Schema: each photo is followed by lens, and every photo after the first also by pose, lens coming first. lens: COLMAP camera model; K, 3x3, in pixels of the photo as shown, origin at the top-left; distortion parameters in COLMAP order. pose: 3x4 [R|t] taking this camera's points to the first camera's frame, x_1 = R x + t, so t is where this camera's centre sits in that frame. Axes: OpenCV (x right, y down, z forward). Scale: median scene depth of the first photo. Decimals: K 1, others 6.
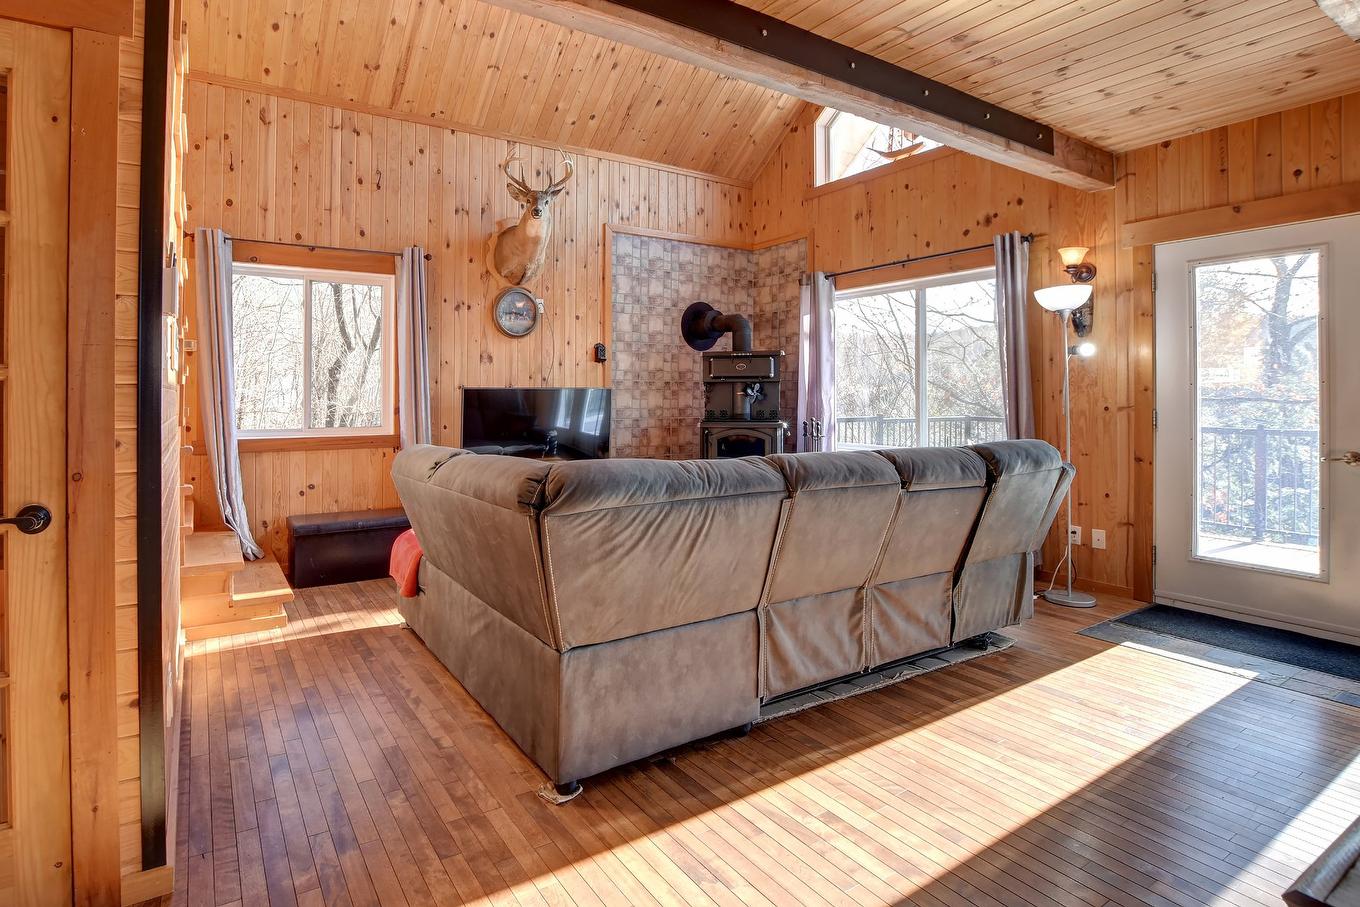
lens RADIAL K [[700.6, 0, 721.3], [0, 700.6, 385.7], [0, 0, 1]] dist [-0.044237, 0.002150]
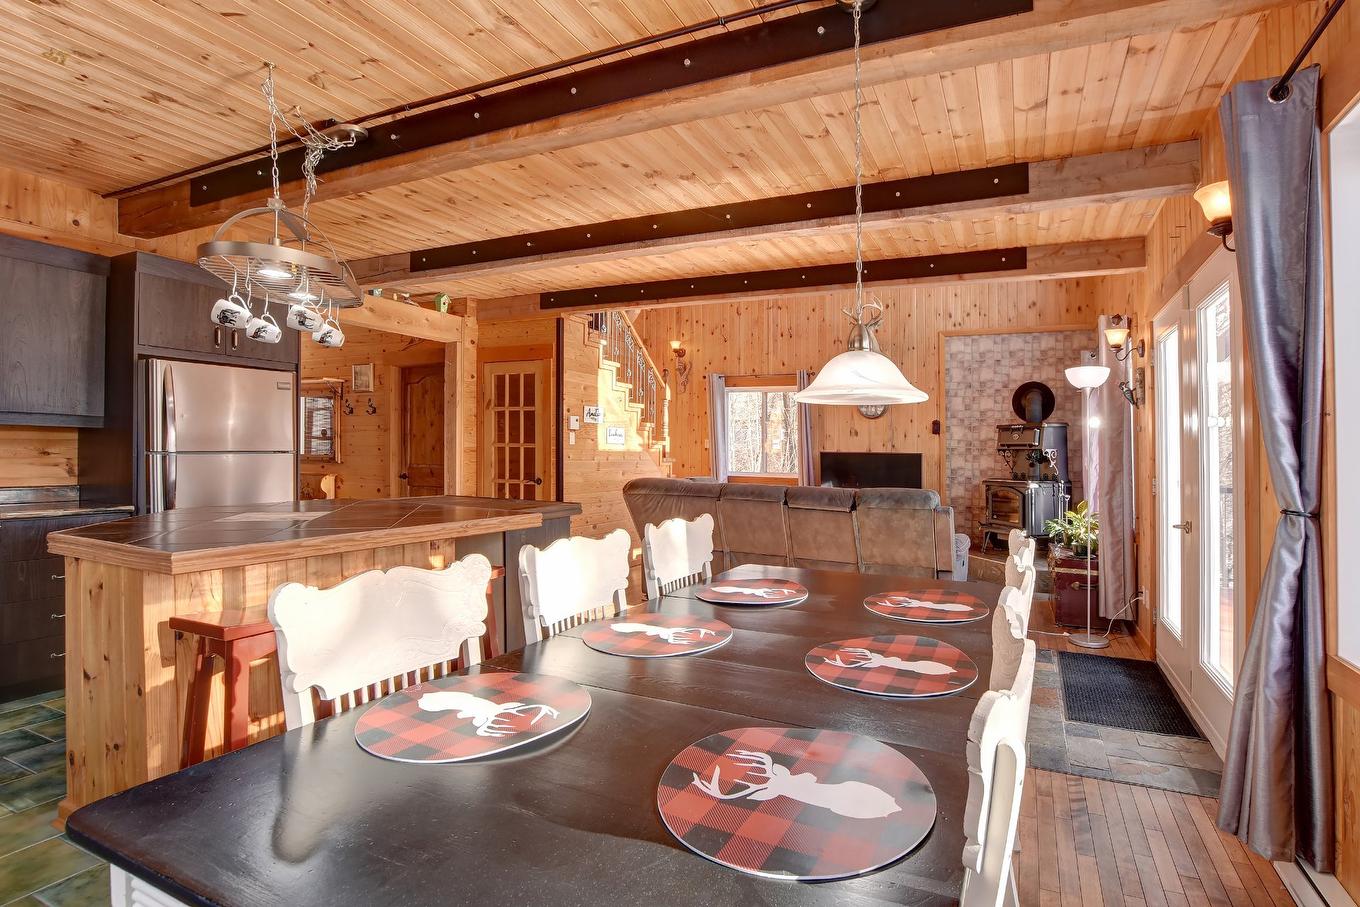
lens RADIAL K [[587.0, 0, 675.3], [0, 587.0, 448.4], [0, 0, 1]] dist [-0.020796, 0.001941]
pose [[0.547689, 0.005286, -0.836665, 0.523133], [-0.007790, 0.999969, 0.001219, -0.003258], [0.836646, 0.005850, 0.547713, -0.051594]]
